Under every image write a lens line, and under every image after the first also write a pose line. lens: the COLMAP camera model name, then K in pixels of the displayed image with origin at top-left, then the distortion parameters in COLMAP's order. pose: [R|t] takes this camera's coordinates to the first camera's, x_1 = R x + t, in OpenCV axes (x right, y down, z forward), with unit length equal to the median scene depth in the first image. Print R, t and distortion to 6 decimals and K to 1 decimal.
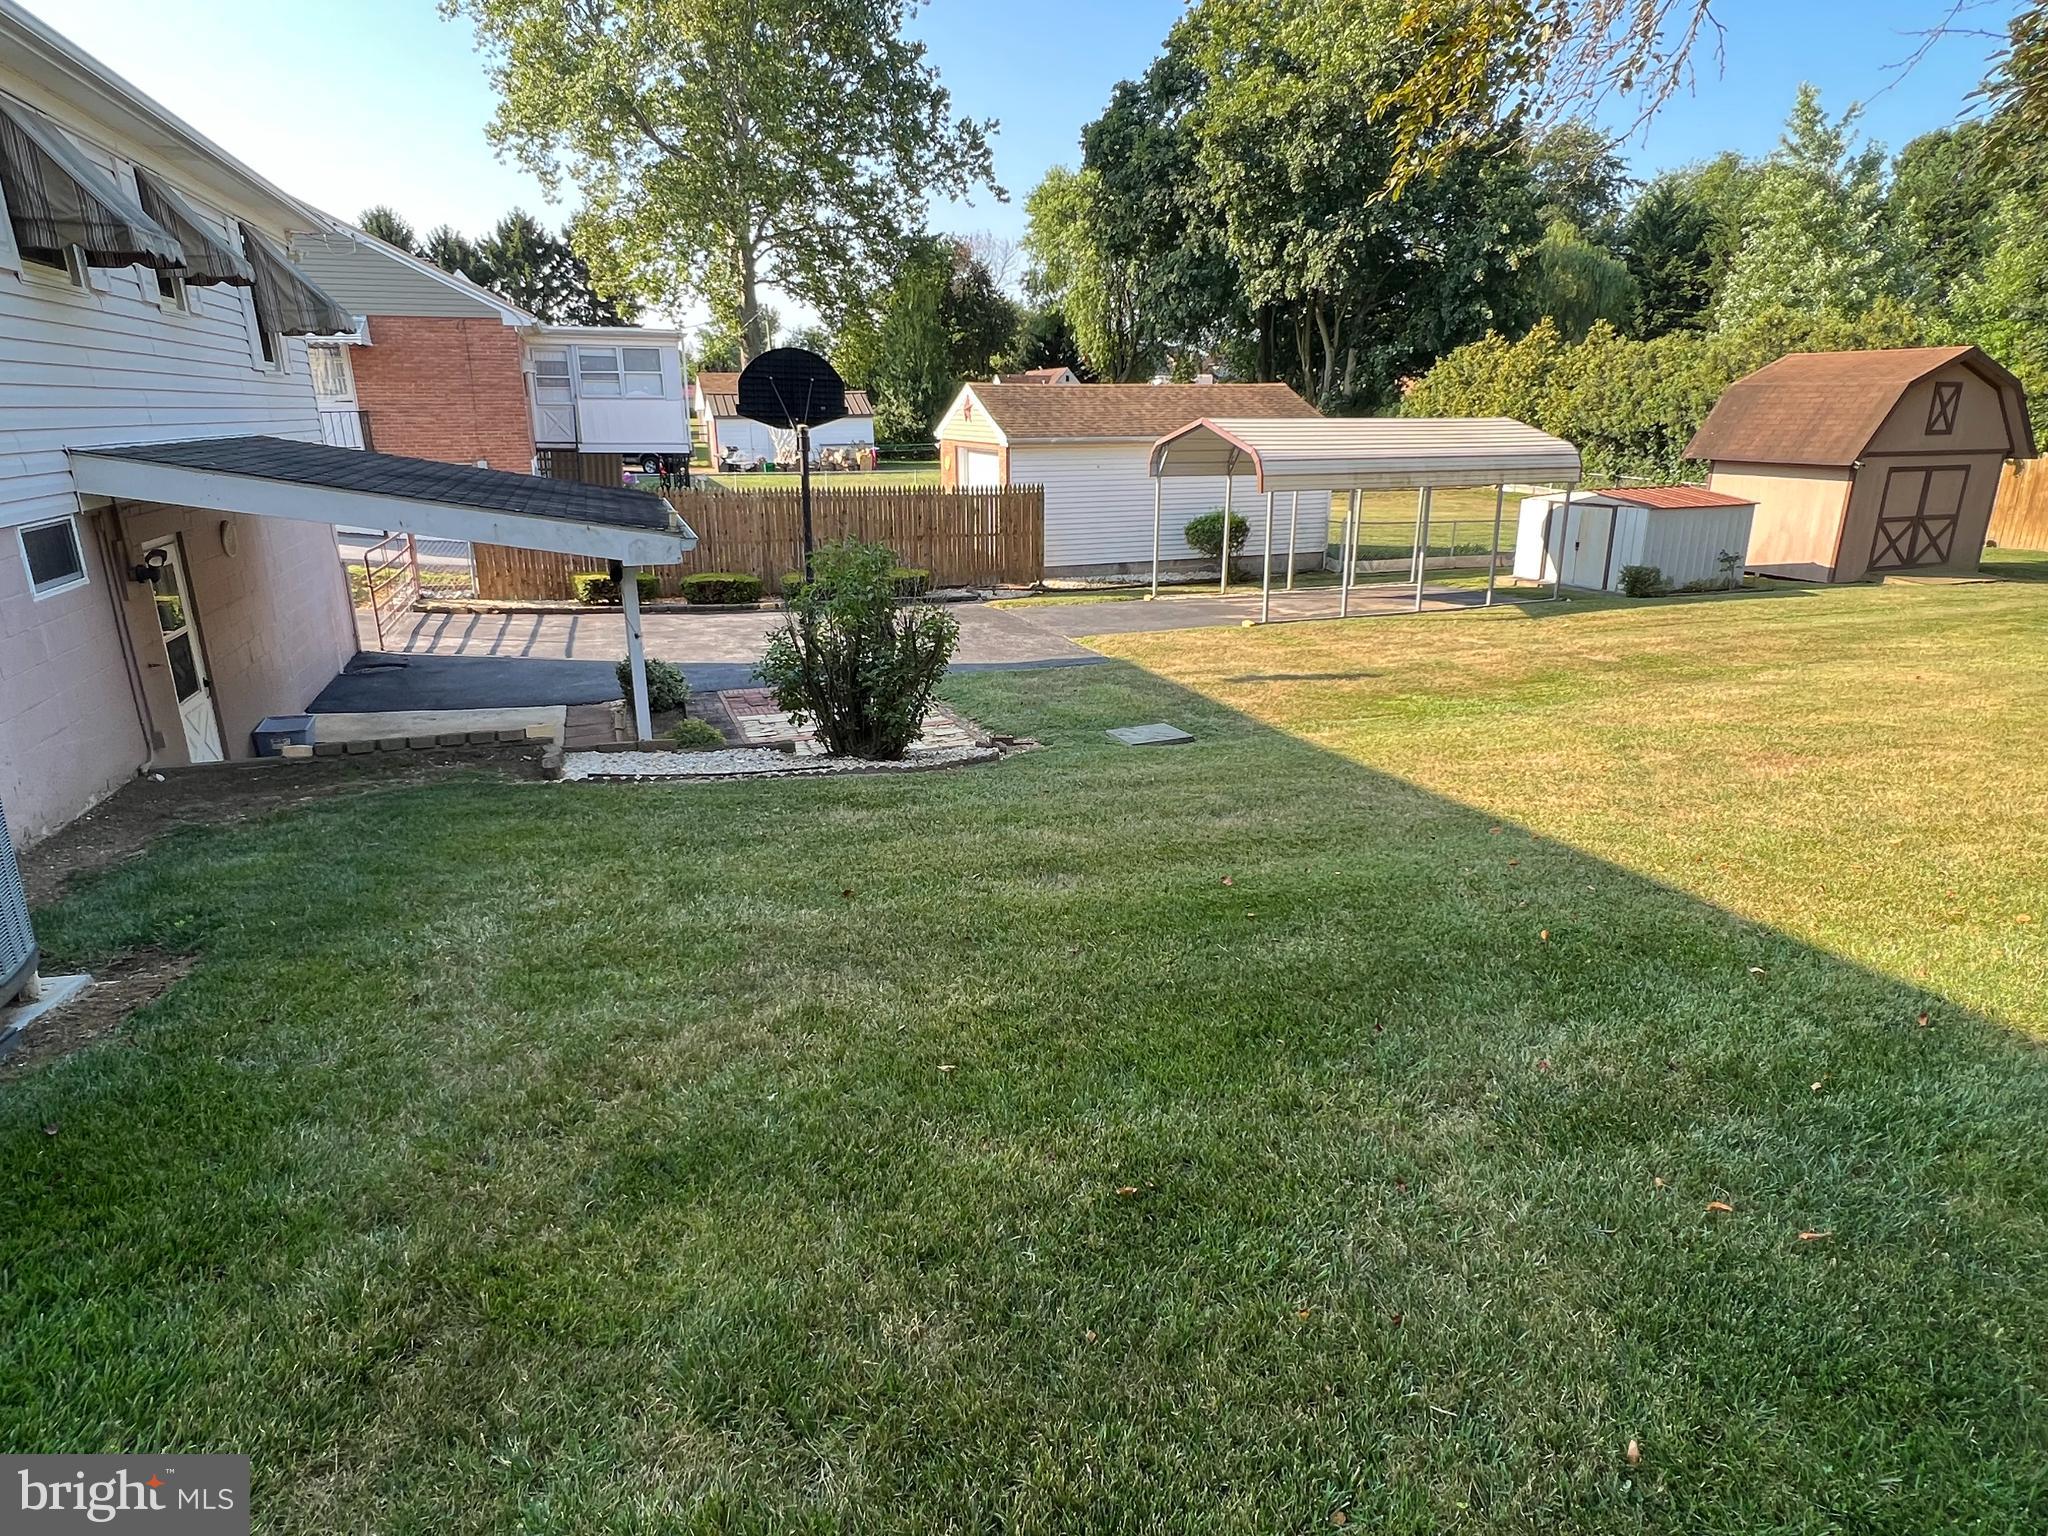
lens RADIAL K [[1134.9, 0, 1023.3], [0, 1134.9, 783.5], [0, 0, 1]] dist [-0.005427, -0.000085]
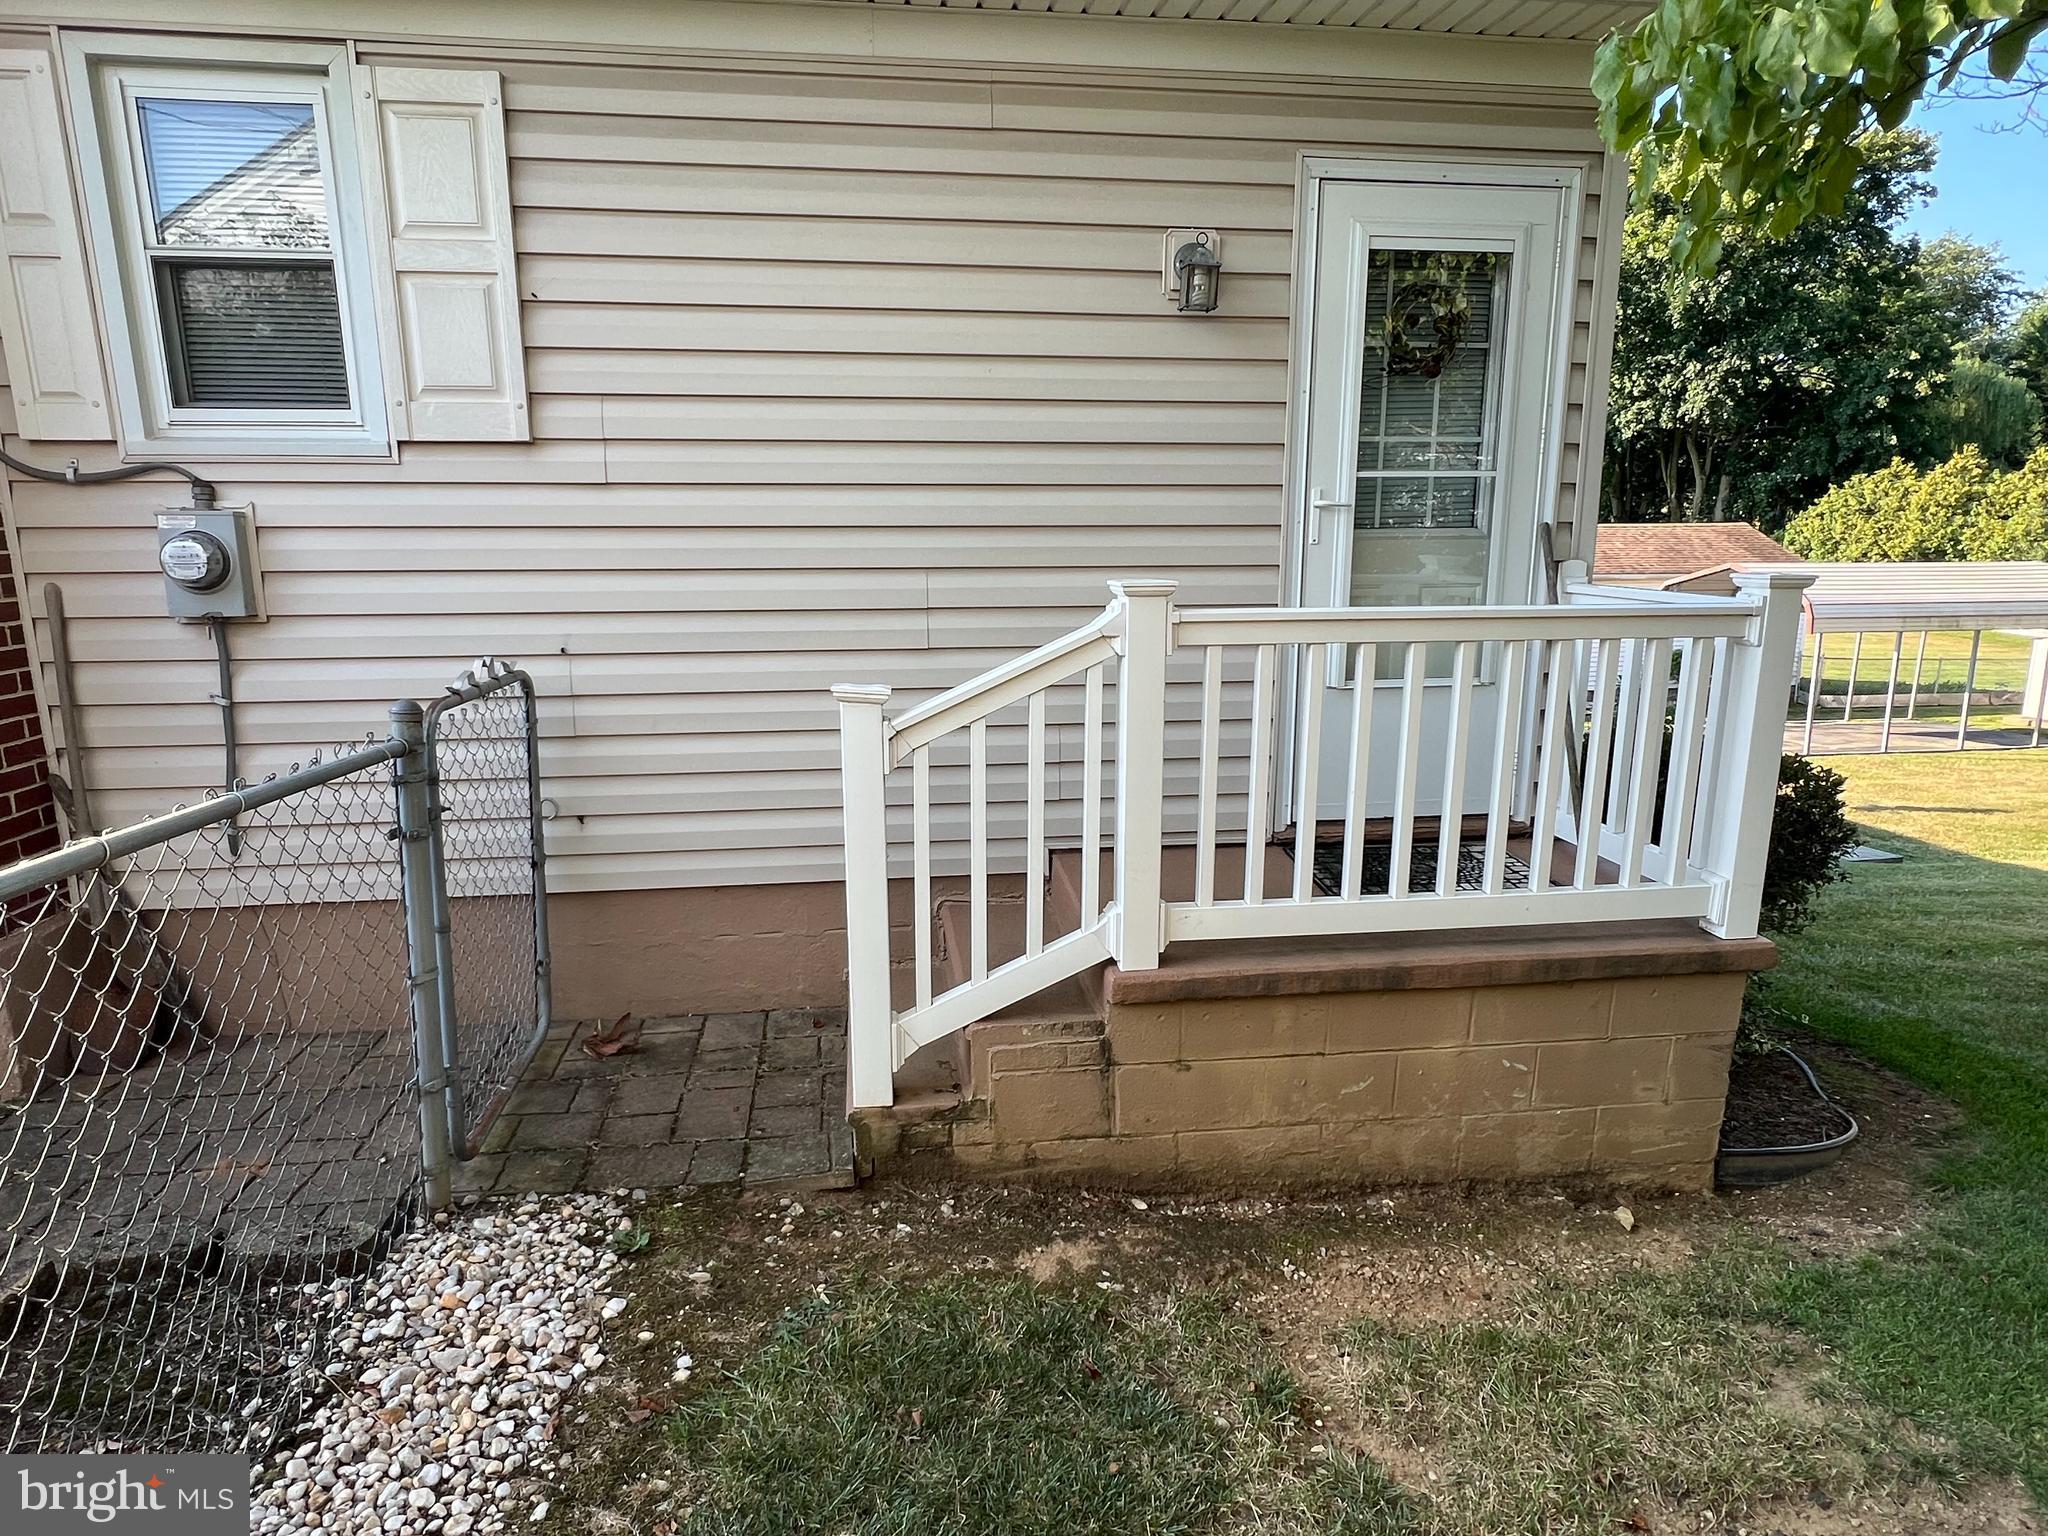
lens RADIAL K [[1134.9, 0, 1017.3], [0, 1134.9, 762.9], [0, 0, 1]] dist [-0.005427, -0.000085]
pose [[0.974555, 0.048853, -0.218758, -0.090750], [-0.072863, 0.992002, -0.103069, 0.008753], [0.211974, 0.116386, 0.970320, -0.055180]]
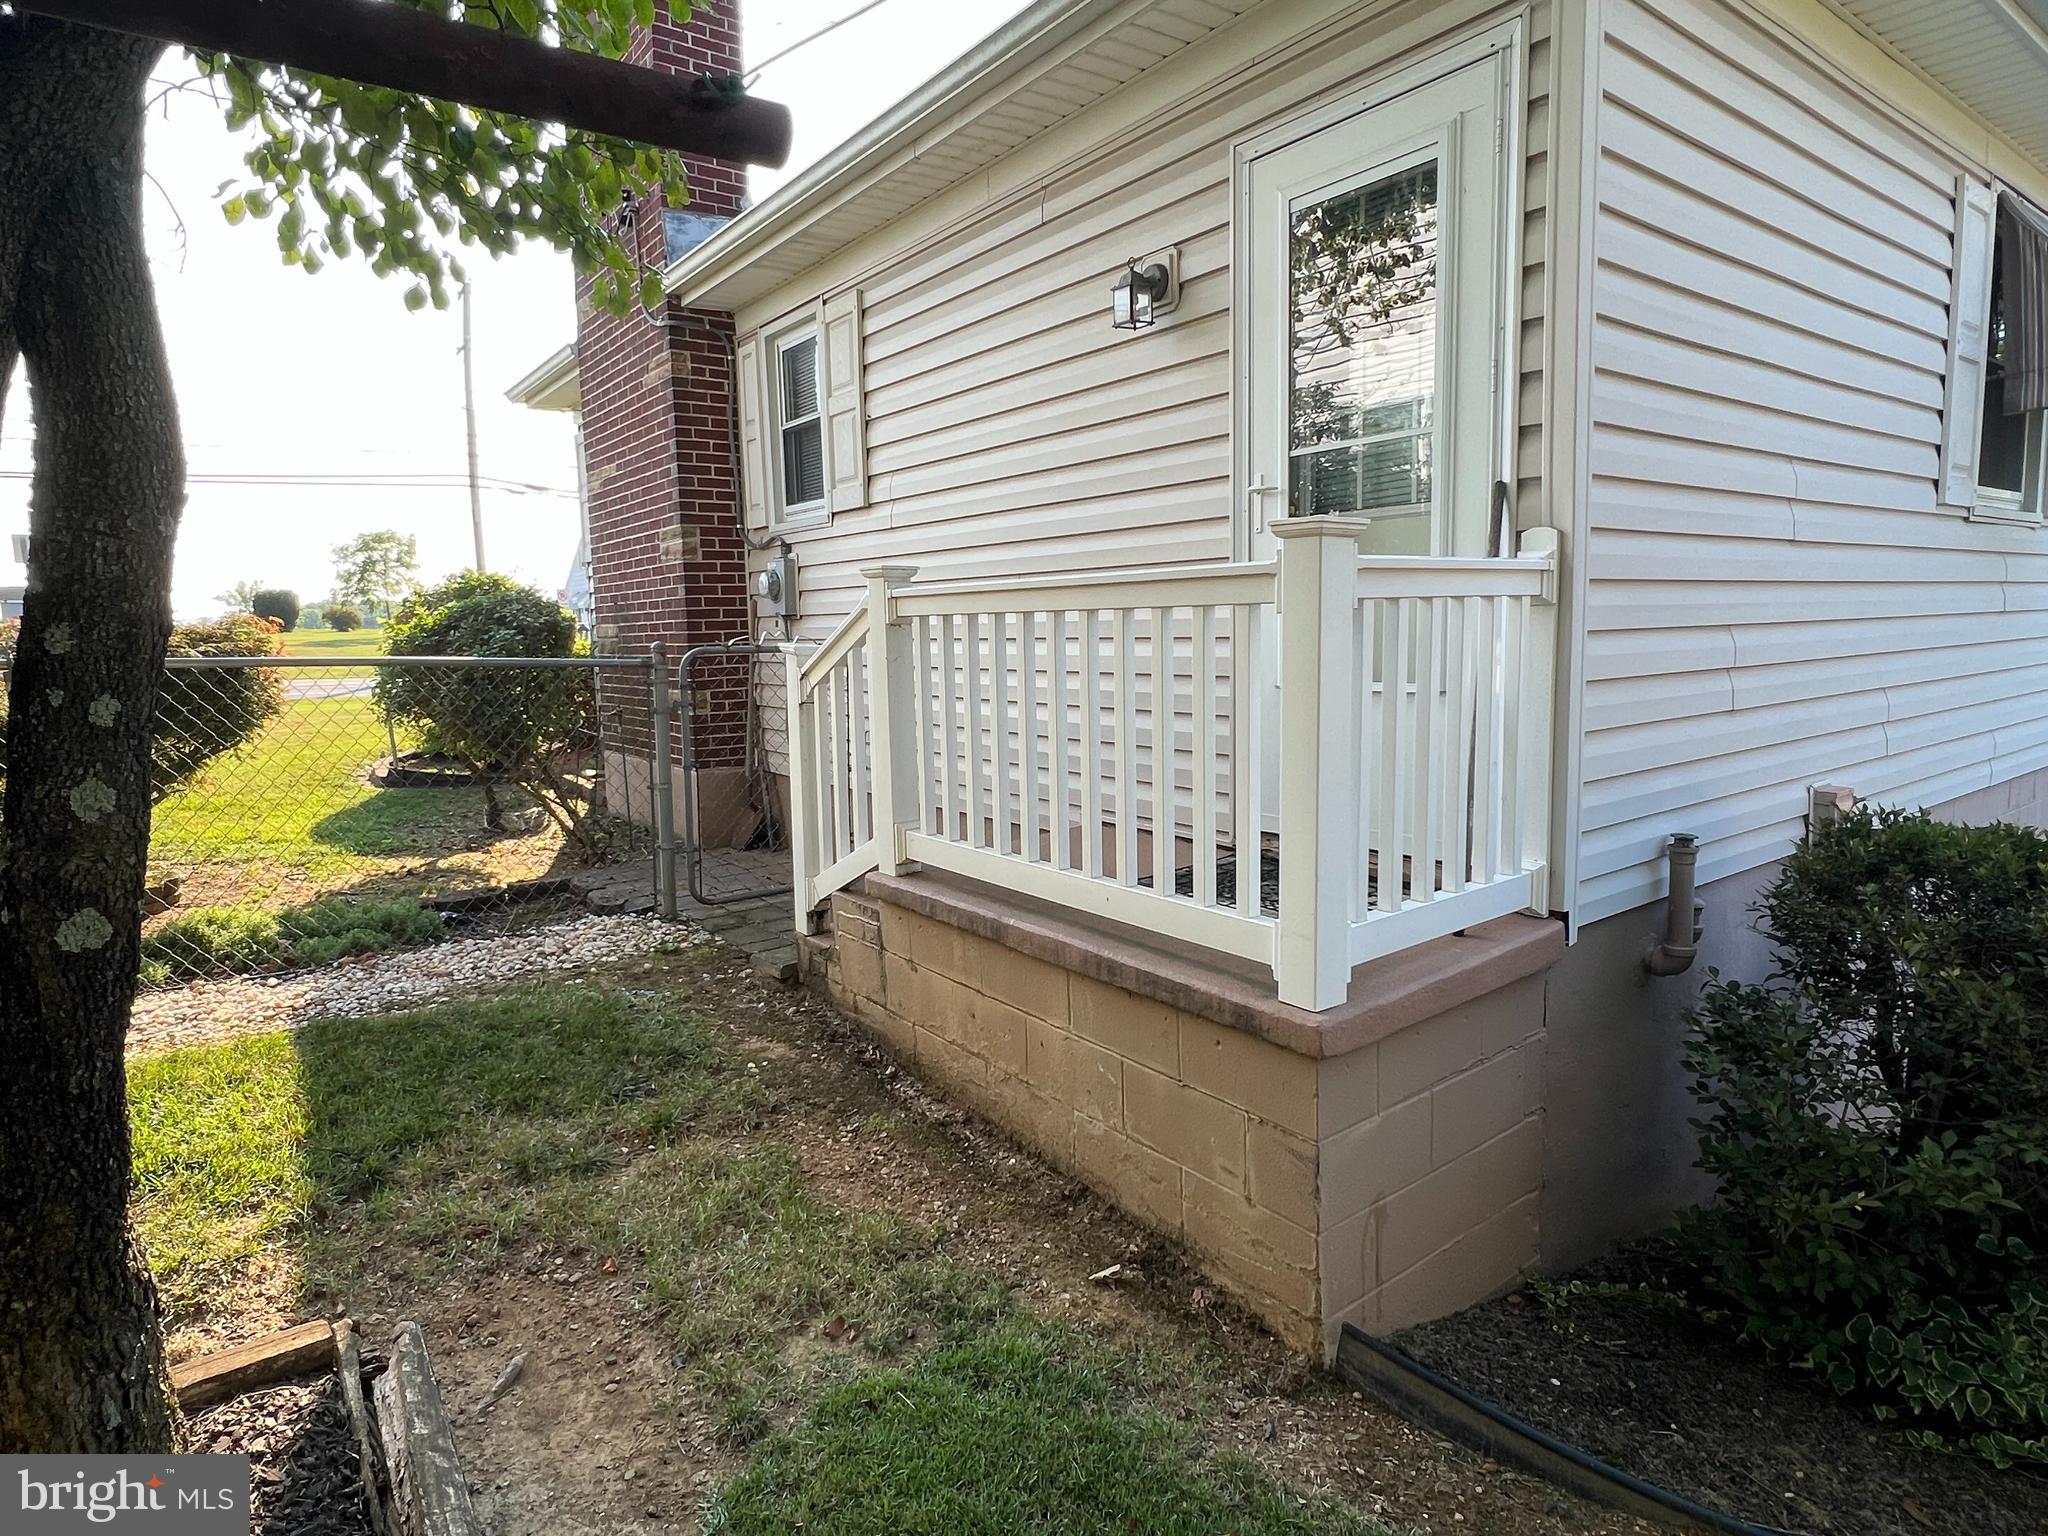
lens RADIAL K [[1134.9, 0, 1016.8], [0, 1134.9, 757.2], [0, 0, 1]] dist [-0.005427, -0.000085]
pose [[0.285547, 0.112827, -0.951700, 0.864767], [-0.278613, 0.959928, 0.030208, -0.104826], [0.916972, 0.256530, 0.305540, 0.563523]]
